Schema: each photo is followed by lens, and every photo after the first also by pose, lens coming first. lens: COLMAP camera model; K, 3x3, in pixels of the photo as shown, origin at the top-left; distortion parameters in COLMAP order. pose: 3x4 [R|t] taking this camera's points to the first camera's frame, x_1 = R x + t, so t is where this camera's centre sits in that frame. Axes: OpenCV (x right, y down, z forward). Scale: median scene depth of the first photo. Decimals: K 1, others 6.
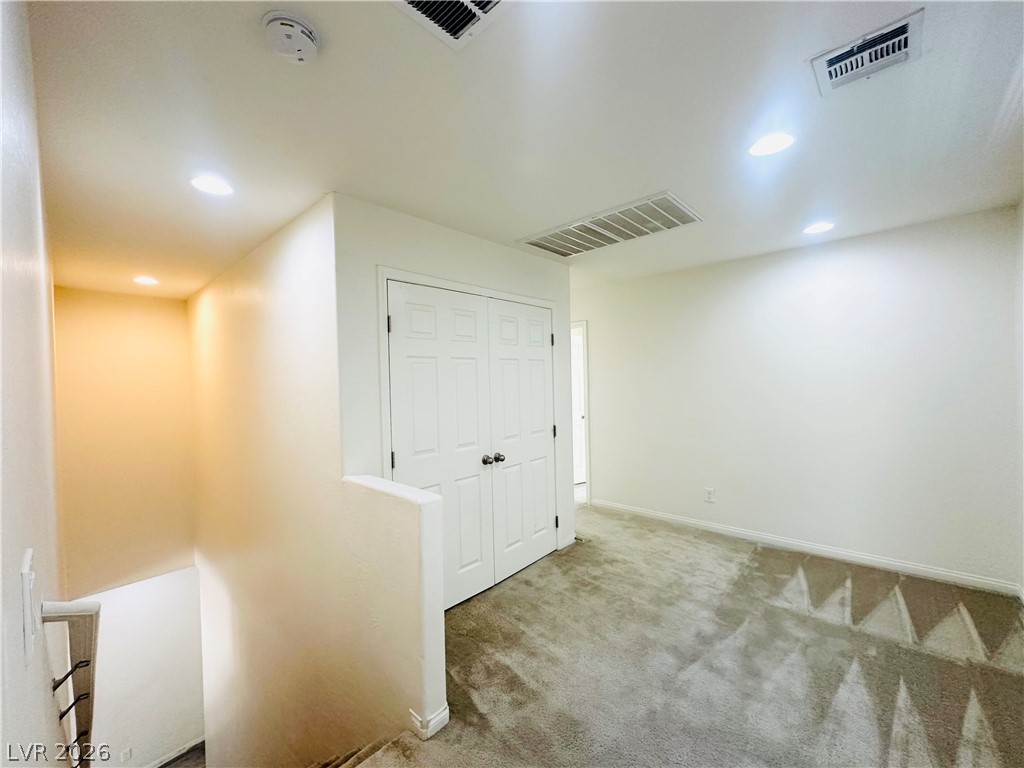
lens RADIAL K [[409.7, 0, 513.3], [0, 409.7, 388.3], [0, 0, 1]] dist [-0.004547, 0.000833]
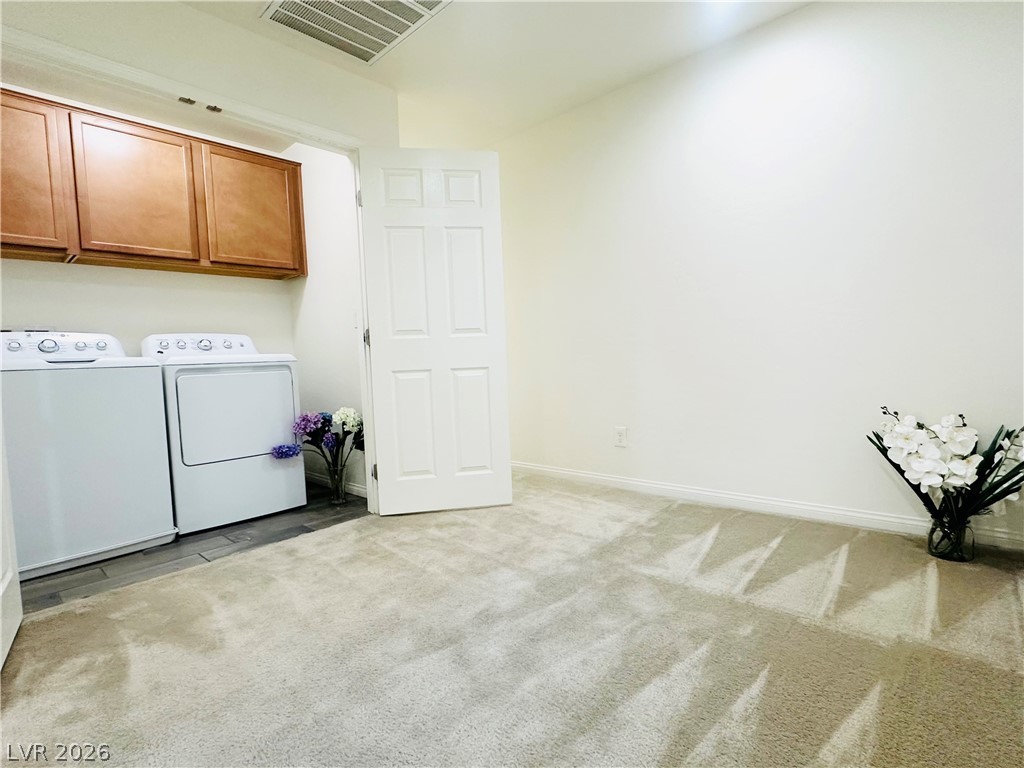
lens RADIAL K [[511.0, 0, 512.7], [0, 511.0, 390.2], [0, 0, 1]] dist [-0.005661, 0.003712]
pose [[0.999857, -0.016468, -0.003843, 0.442769], [0.016618, 0.998940, 0.042919, 0.210323], [0.003133, -0.042977, 0.999071, 0.221115]]
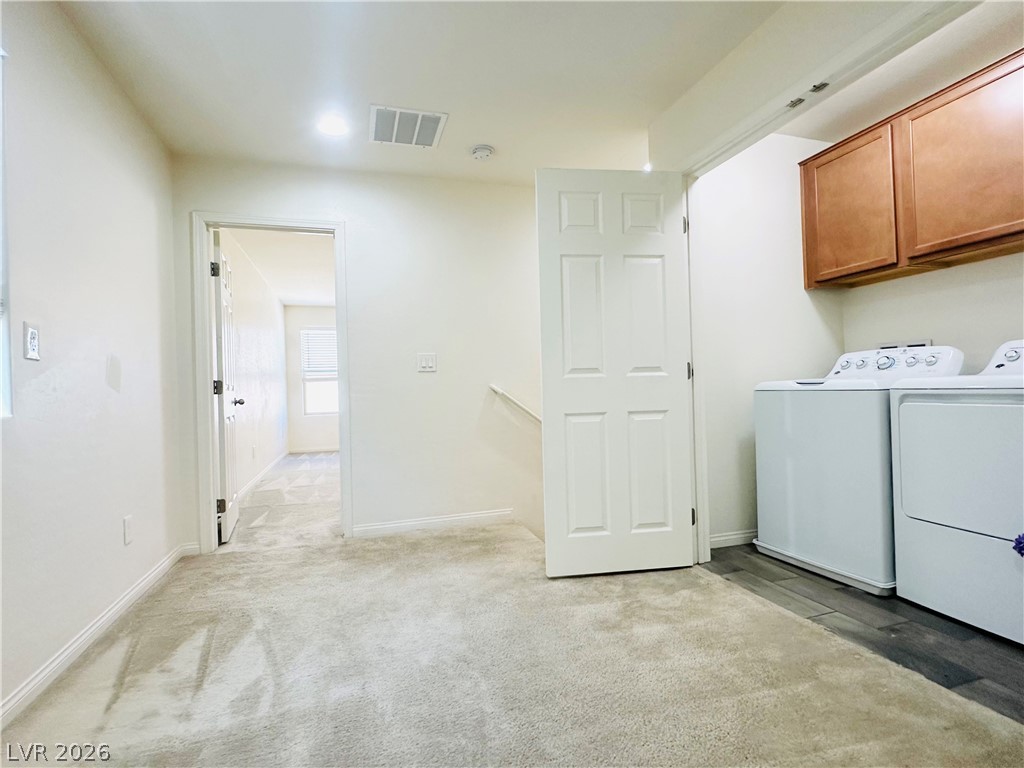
lens RADIAL K [[511.0, 0, 506.9], [0, 511.0, 385.6], [0, 0, 1]] dist [-0.005661, 0.003712]
pose [[-0.495278, 0.037836, -0.867910, 0.803143], [0.021795, 0.999278, 0.031126, 0.146988], [0.868461, -0.003501, -0.495745, 1.094800]]
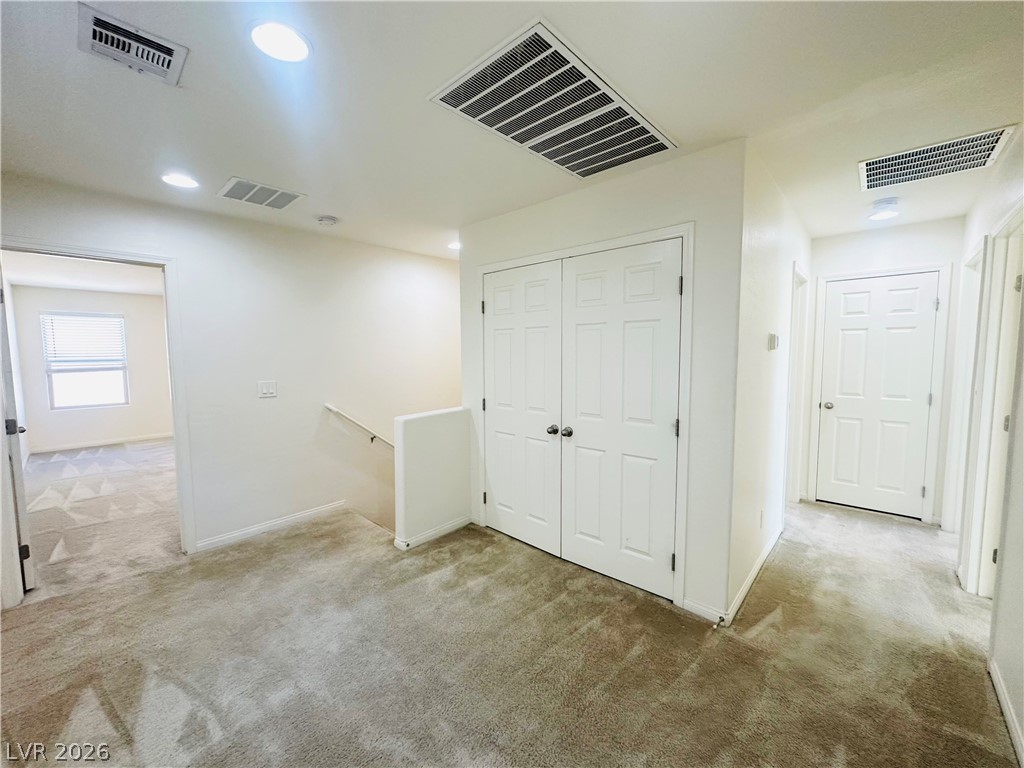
lens RADIAL K [[409.7, 0, 512.9], [0, 409.7, 385.2], [0, 0, 1]] dist [-0.004547, 0.000833]
pose [[0.010259, 0.104808, -0.994440, 0.980913], [-0.015561, 0.994388, 0.104642, -0.035572], [0.999826, 0.014401, 0.011832, 0.968706]]
